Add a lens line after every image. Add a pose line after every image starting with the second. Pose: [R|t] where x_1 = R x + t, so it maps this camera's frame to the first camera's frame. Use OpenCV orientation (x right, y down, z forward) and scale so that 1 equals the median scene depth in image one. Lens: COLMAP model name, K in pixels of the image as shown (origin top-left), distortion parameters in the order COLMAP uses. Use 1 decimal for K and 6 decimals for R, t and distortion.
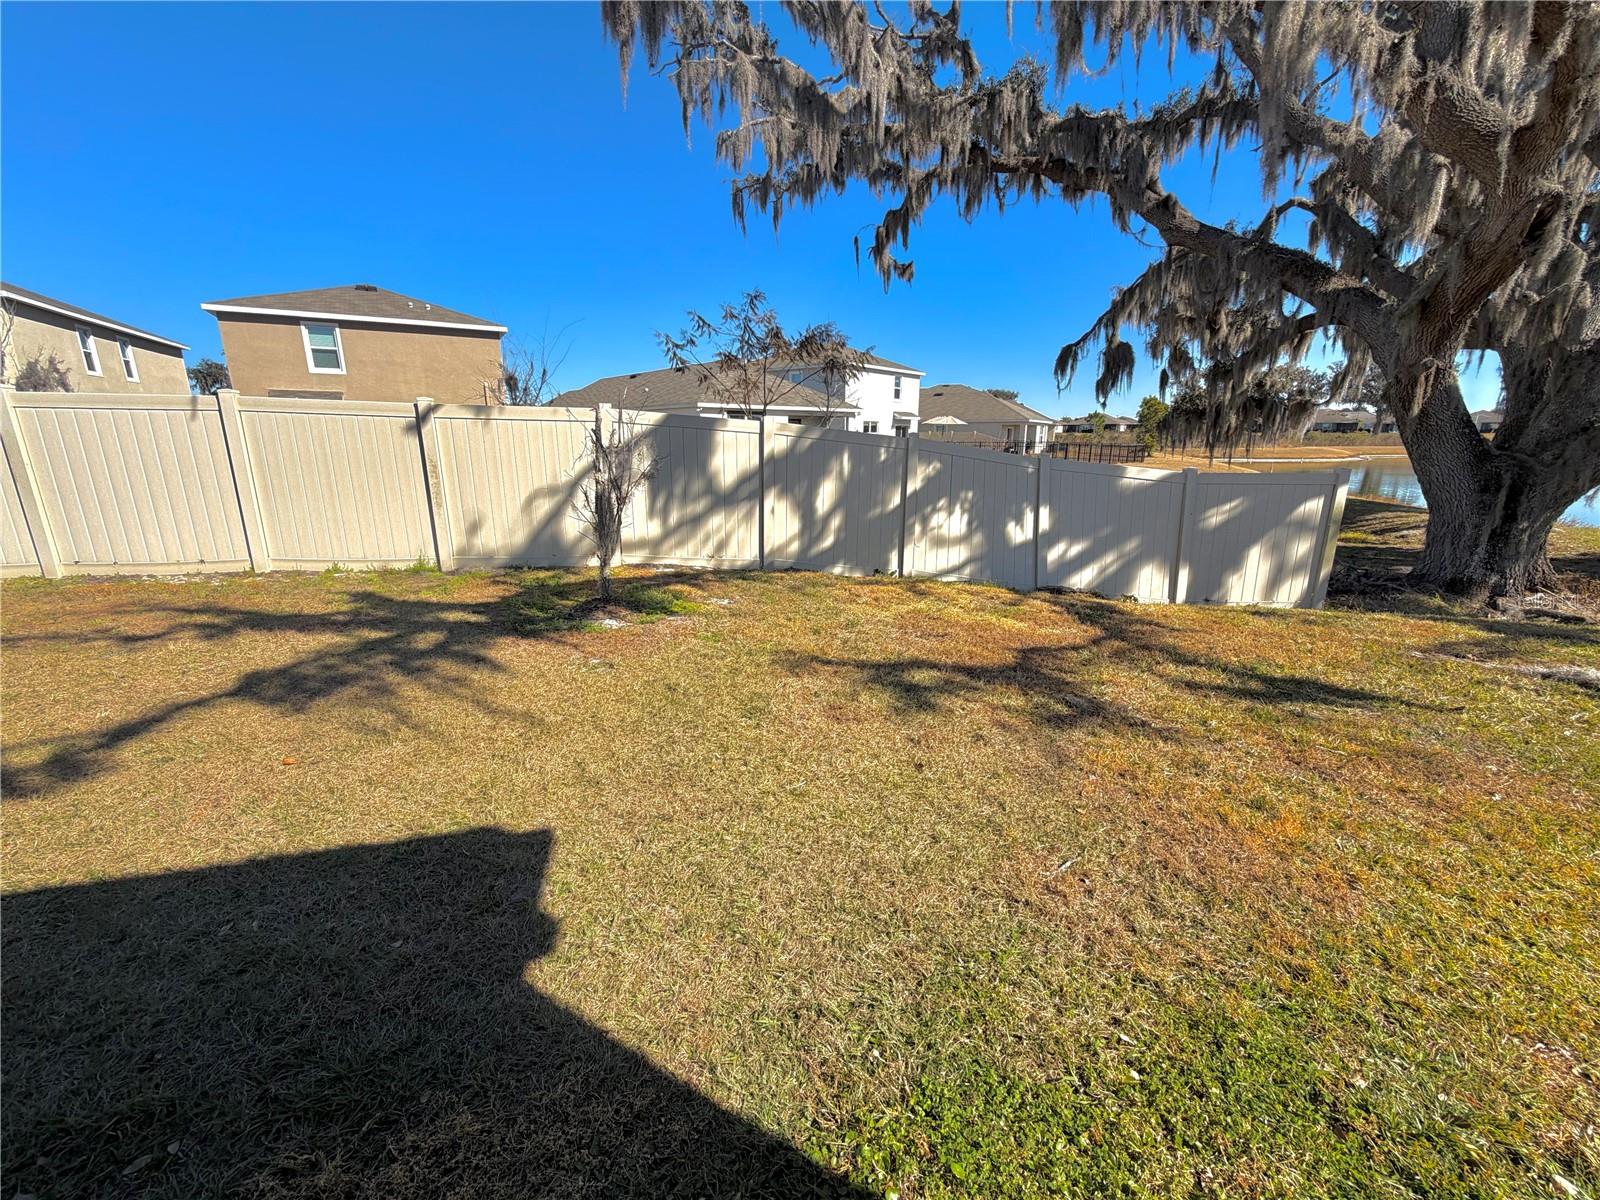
lens RADIAL K [[637.1, 0, 804.1], [0, 637.1, 602.9], [0, 0, 1]] dist [-0.000795, 0.000592]
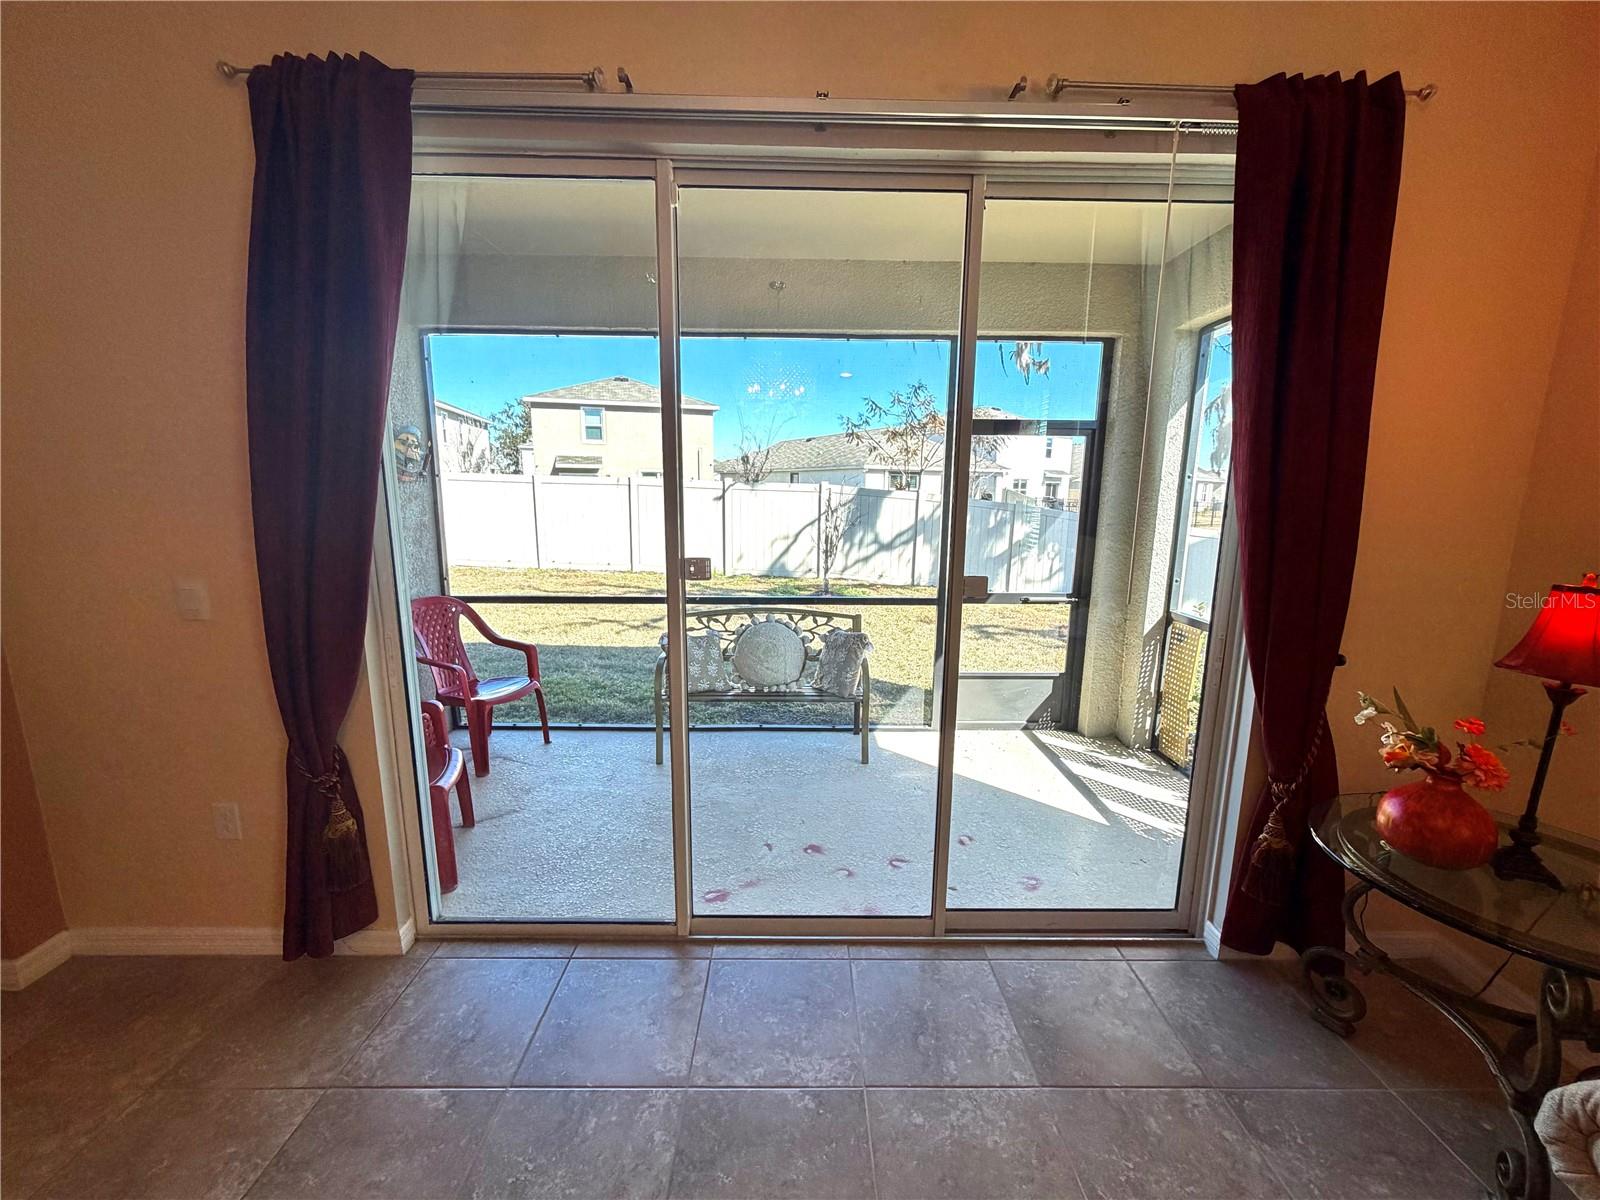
lens RADIAL K [[637.1, 0, 800.1], [0, 637.1, 605.7], [0, 0, 1]] dist [-0.000795, 0.000592]
pose [[0.970870, 0.054816, -0.233253, 0.037556], [-0.071429, 0.995430, -0.063373, 0.129210], [0.228713, 0.078188, 0.970349, -0.648771]]
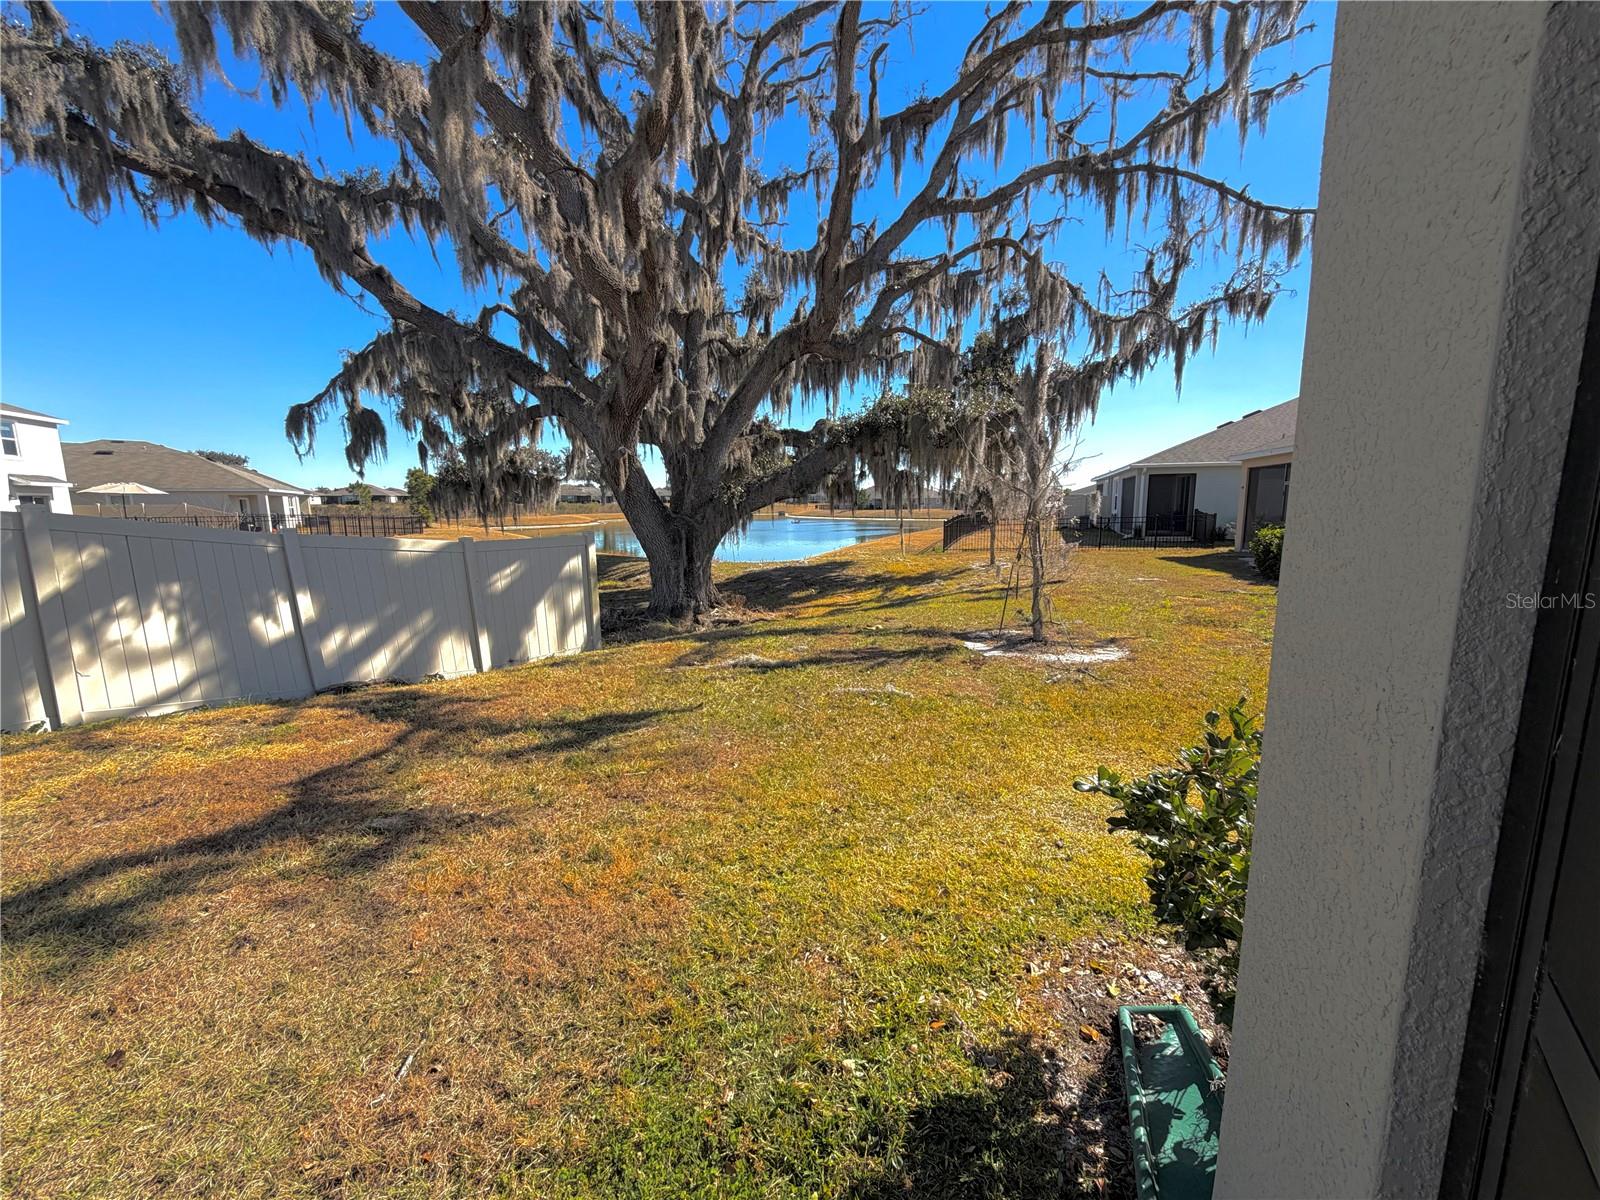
lens RADIAL K [[637.1, 0, 803.5], [0, 637.1, 602.4], [0, 0, 1]] dist [-0.000795, 0.000592]
pose [[0.527460, -0.134834, 0.838812, 0.035182], [0.224280, 0.974400, 0.015598, -0.008356], [-0.819441, 0.179901, 0.544198, 0.038601]]
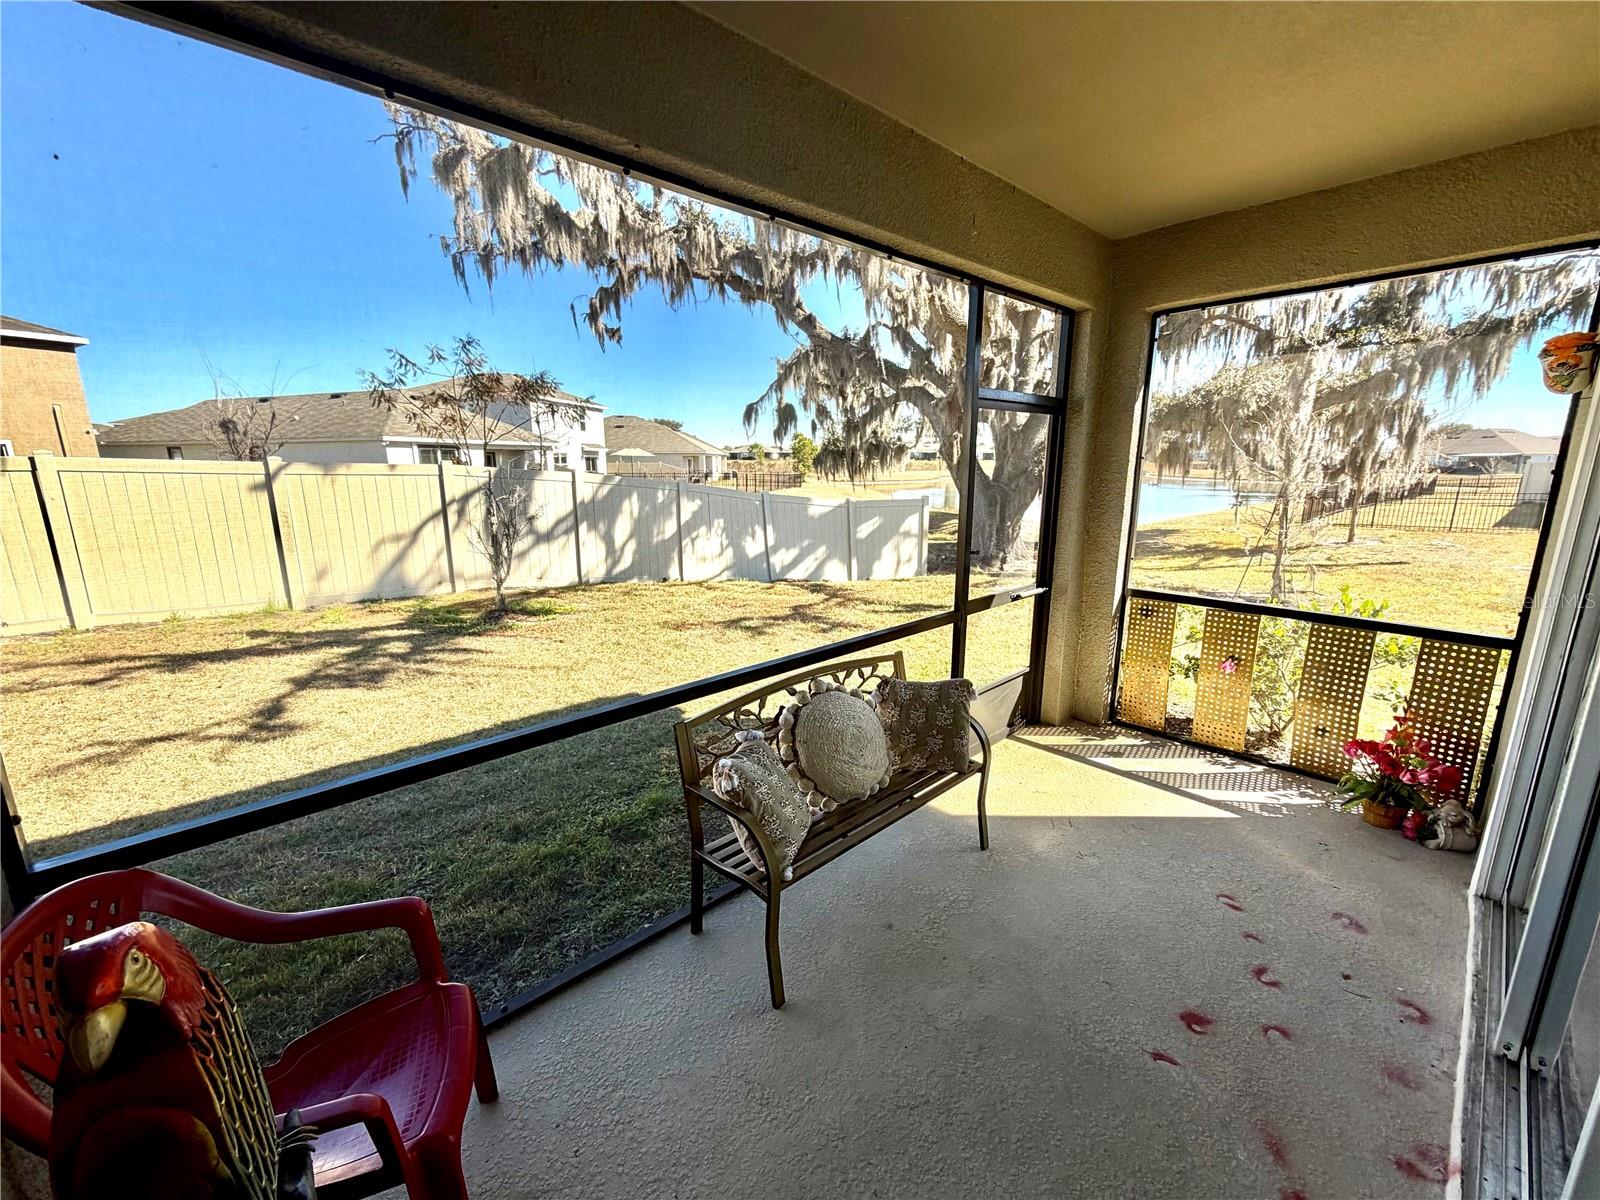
lens RADIAL K [[637.1, 0, 802.0], [0, 637.1, 604.8], [0, 0, 1]] dist [-0.000795, 0.000592]
pose [[0.880630, -0.106043, 0.461785, -0.312707], [0.122221, 0.992489, -0.005165, 0.056089], [-0.457769, 0.060989, 0.886977, -0.406889]]
